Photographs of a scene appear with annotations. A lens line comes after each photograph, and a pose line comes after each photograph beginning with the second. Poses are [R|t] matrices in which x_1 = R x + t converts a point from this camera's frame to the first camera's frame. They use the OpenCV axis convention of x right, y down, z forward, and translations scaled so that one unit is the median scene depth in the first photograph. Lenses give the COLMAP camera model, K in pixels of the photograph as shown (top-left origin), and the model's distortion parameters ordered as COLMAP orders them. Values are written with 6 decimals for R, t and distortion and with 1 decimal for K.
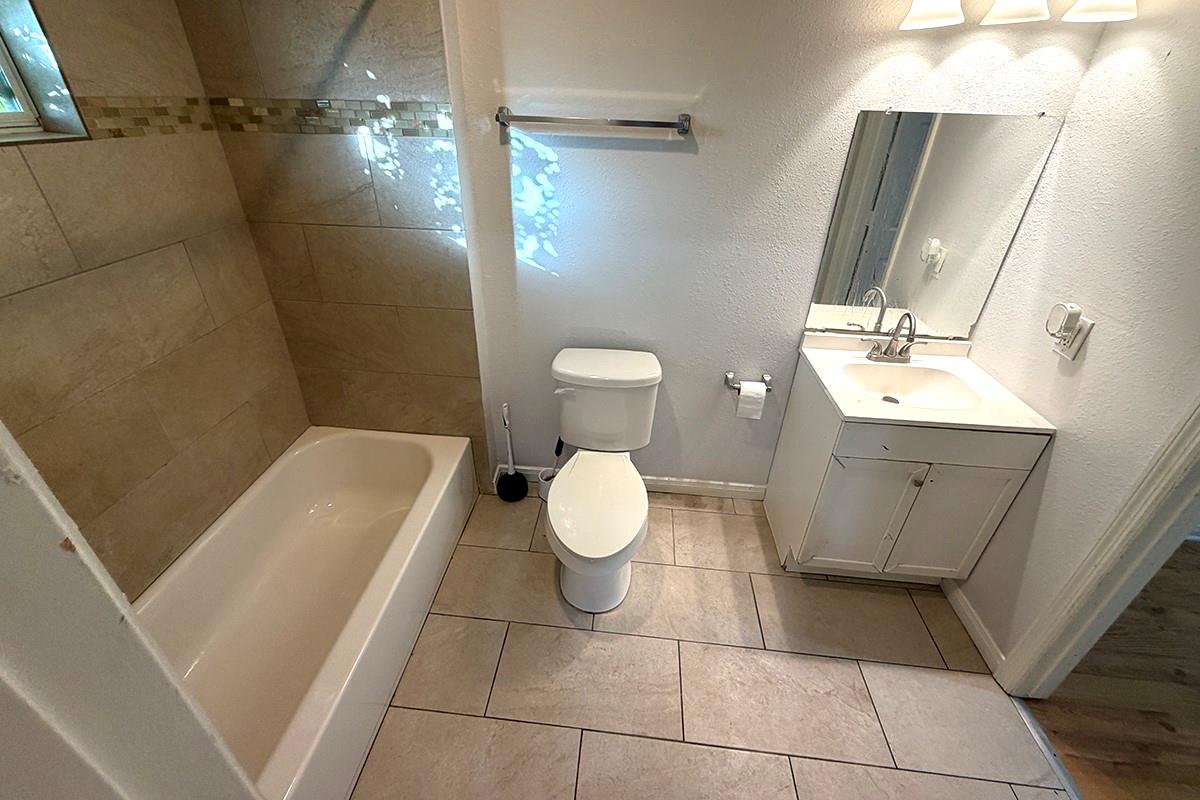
lens RADIAL K [[475.8, 0, 597.9], [0, 475.8, 350.2], [0, 0, 1]] dist [-0.000107, -0.000058]
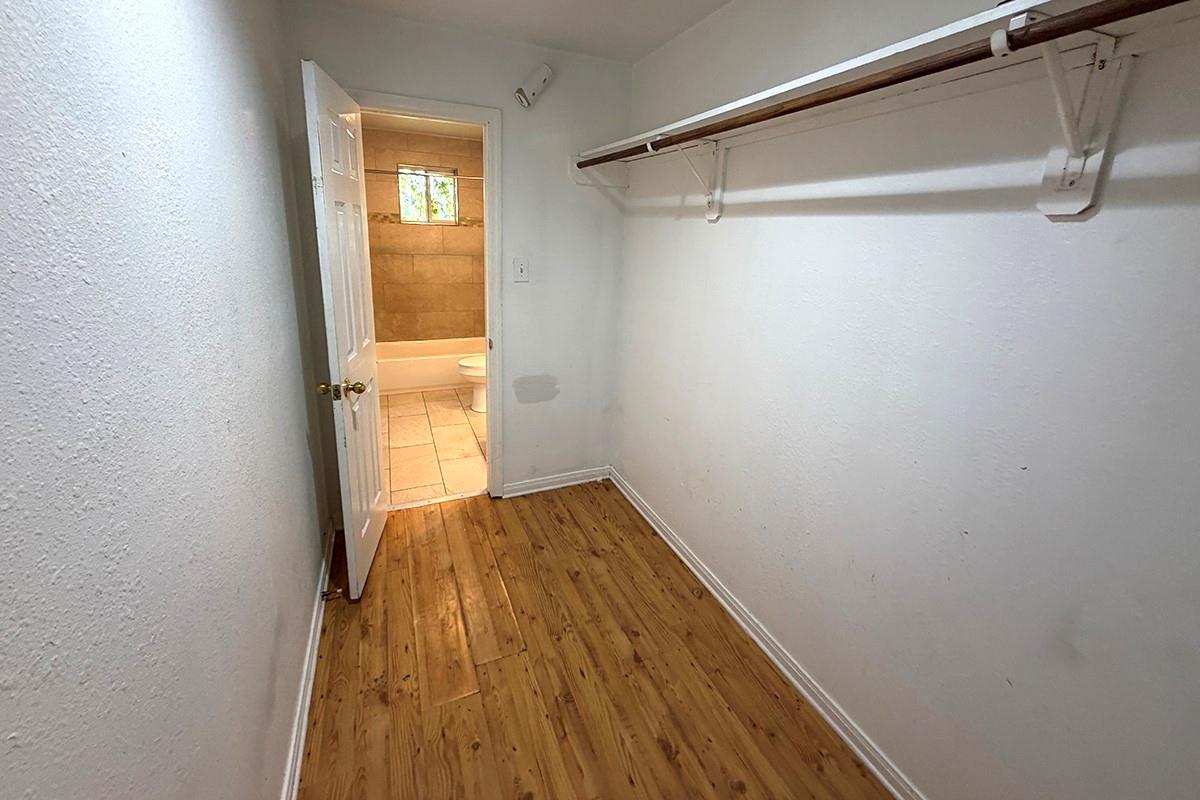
lens RADIAL K [[475.8, 0, 597.9], [0, 475.8, 350.2], [0, 0, 1]] dist [-0.000107, -0.000058]
pose [[0.489473, 0.207785, -0.846901, 2.475884], [-0.437707, 0.898529, -0.032524, 0.097083], [0.754207, 0.386614, 0.530755, 0.107557]]
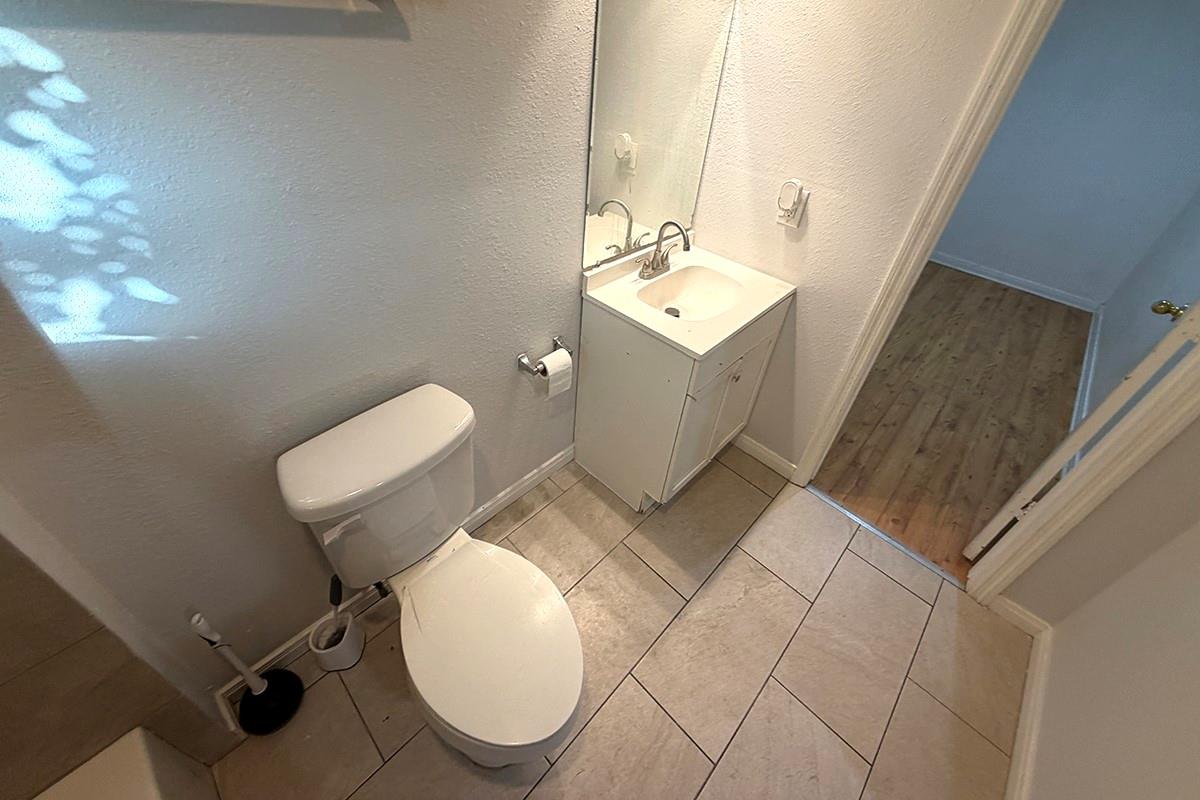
lens RADIAL K [[475.8, 0, 597.9], [0, 475.8, 350.2], [0, 0, 1]] dist [-0.000107, -0.000058]
pose [[0.625655, -0.440538, 0.643803, -0.165750], [0.313684, 0.897695, 0.309428, -0.193961], [-0.714254, 0.008356, 0.699837, 0.464524]]
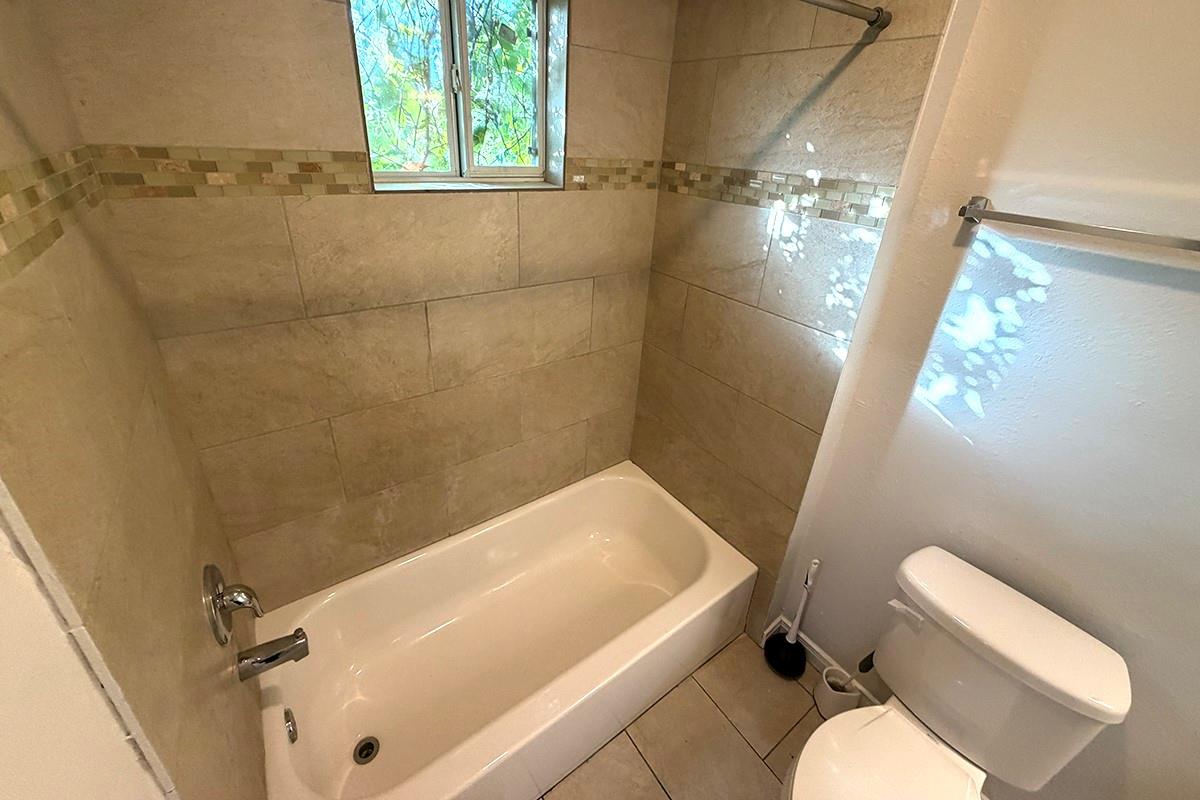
lens RADIAL K [[475.8, 0, 597.9], [0, 475.8, 350.2], [0, 0, 1]] dist [-0.000107, -0.000058]
pose [[0.656009, 0.325432, -0.680989, -0.020745], [-0.393021, 0.917577, 0.059889, -0.129612], [0.644350, 0.228355, 0.729840, 0.188754]]
